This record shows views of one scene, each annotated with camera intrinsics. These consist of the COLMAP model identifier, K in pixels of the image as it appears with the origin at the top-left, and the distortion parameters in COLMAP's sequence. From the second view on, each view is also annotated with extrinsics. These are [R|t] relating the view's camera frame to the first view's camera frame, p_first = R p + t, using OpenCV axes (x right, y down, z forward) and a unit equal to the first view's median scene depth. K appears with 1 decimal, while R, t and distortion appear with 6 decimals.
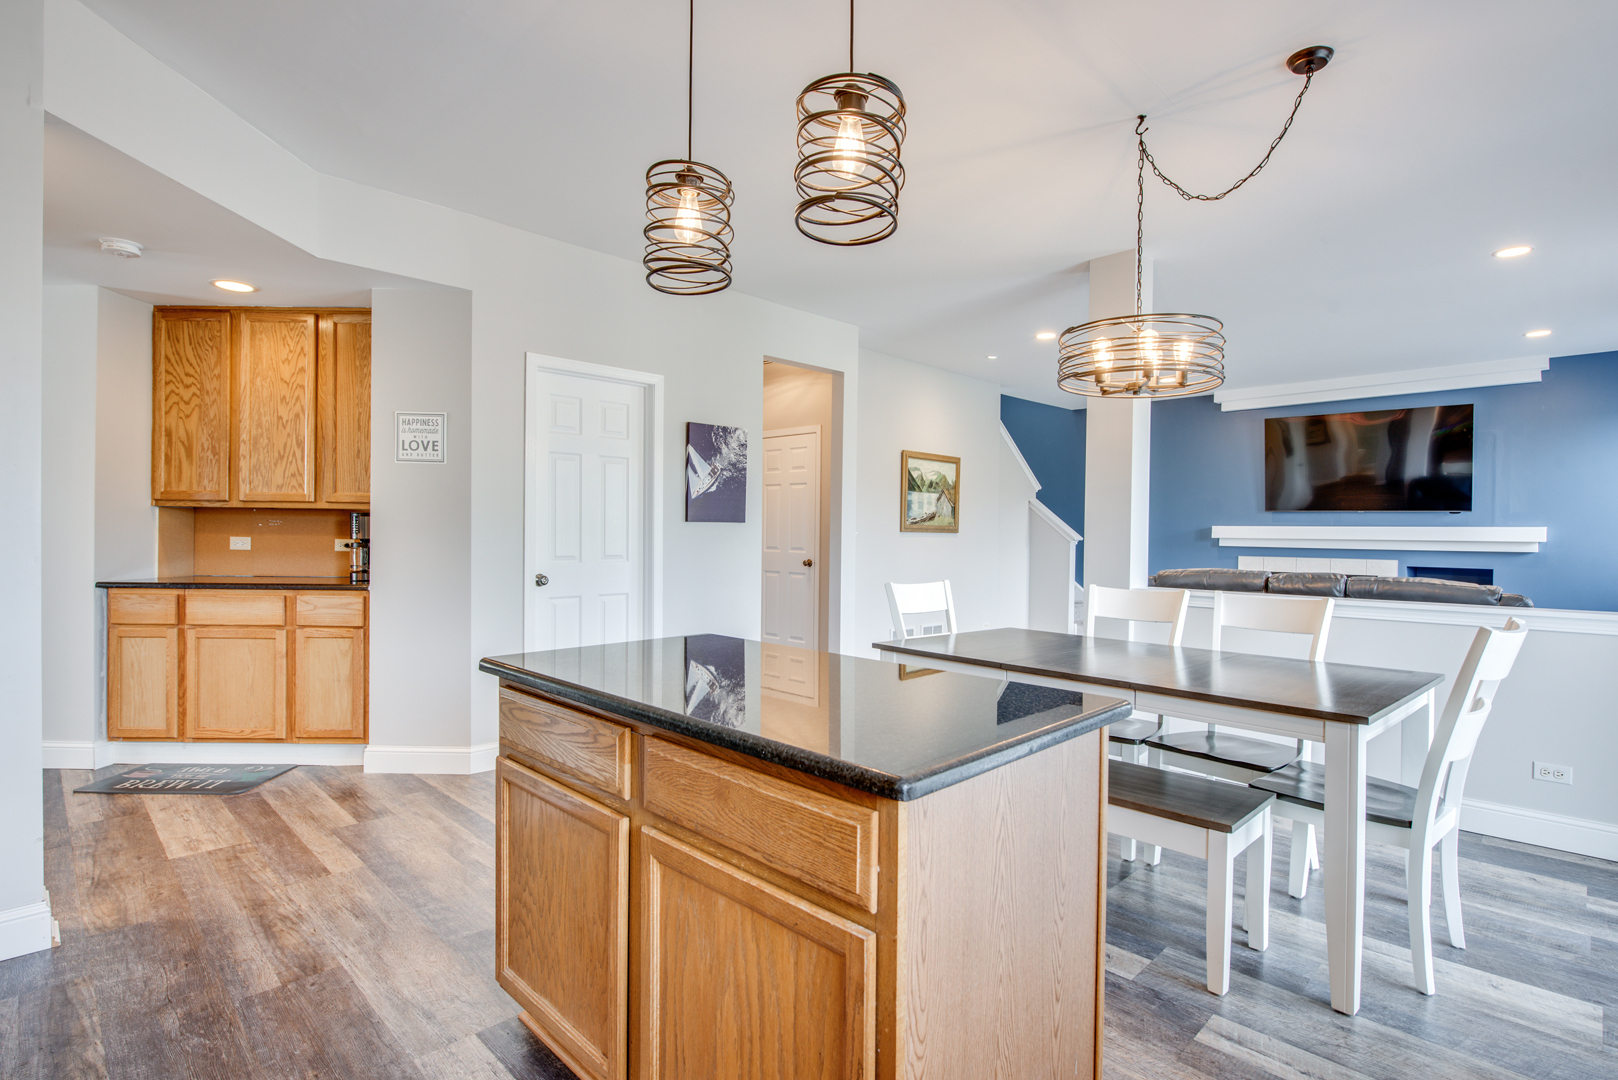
lens RADIAL K [[803.2, 0, 820.1], [0, 803.2, 539.1], [0, 0, 1]] dist [-0.014733, -0.002090]
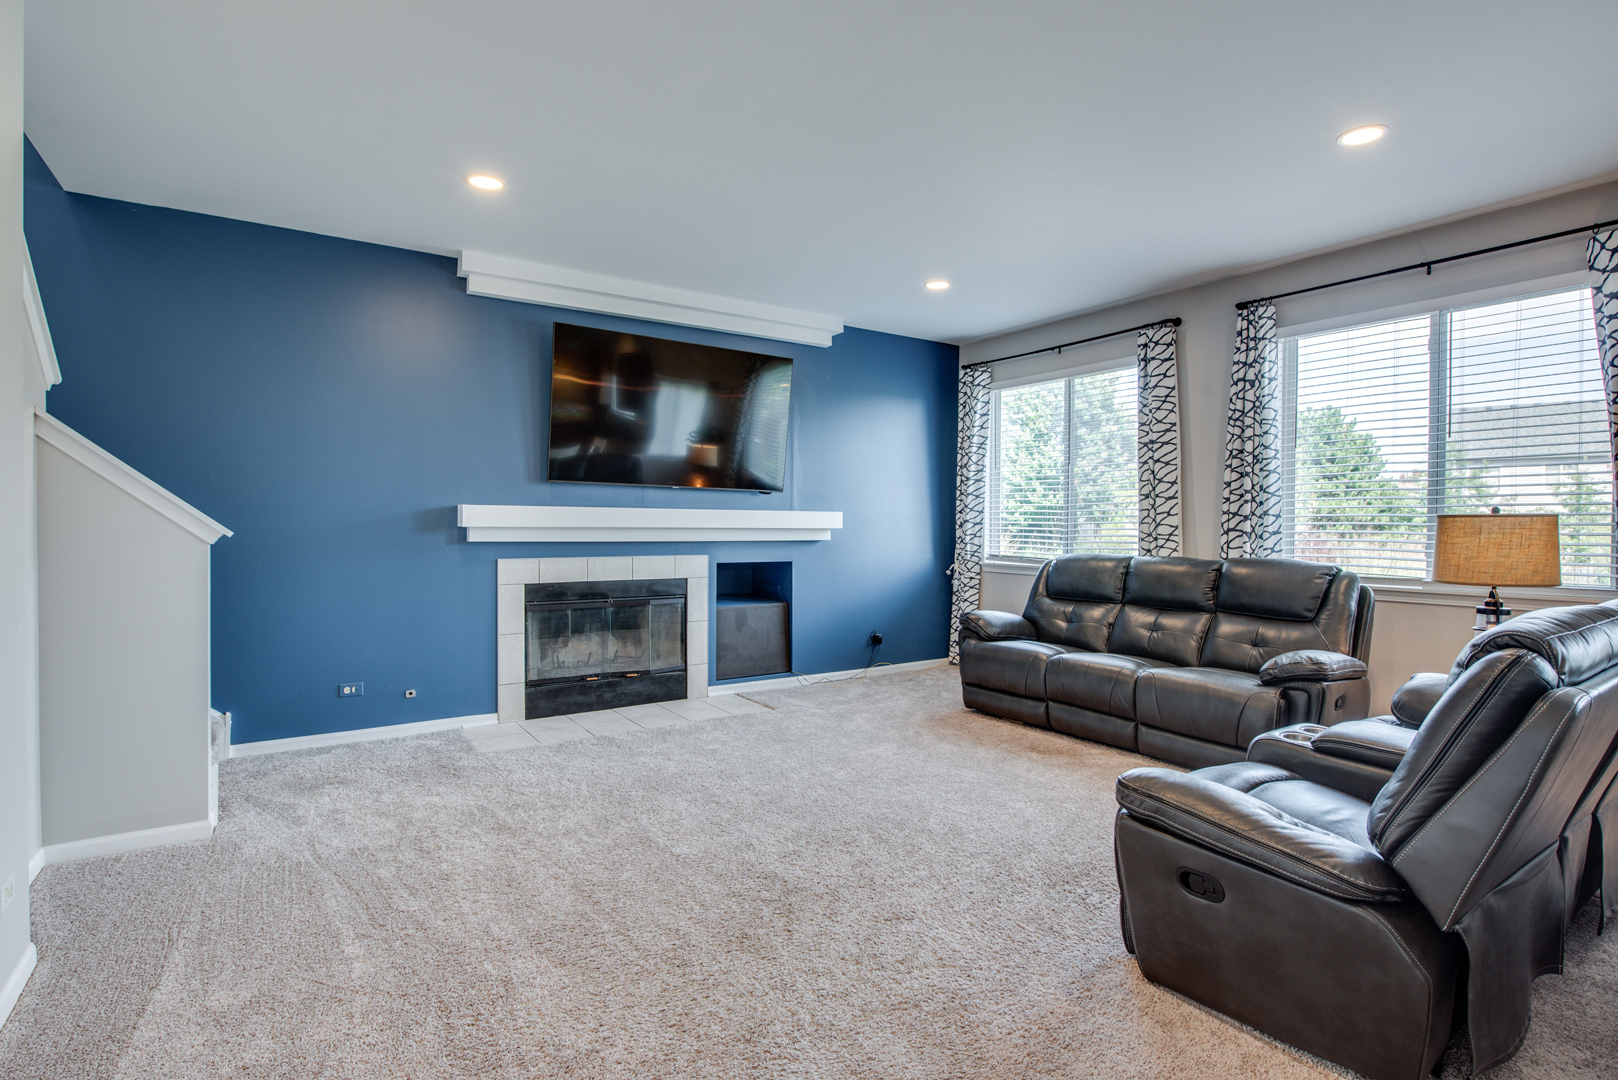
lens RADIAL K [[803.2, 0, 808.9], [0, 803.2, 530.3], [0, 0, 1]] dist [-0.014733, -0.002090]
pose [[0.212053, -0.016127, 0.977125, 0.022684], [0.004715, 0.999869, 0.015479, -0.008330], [-0.977247, 0.001325, 0.212102, 0.796389]]
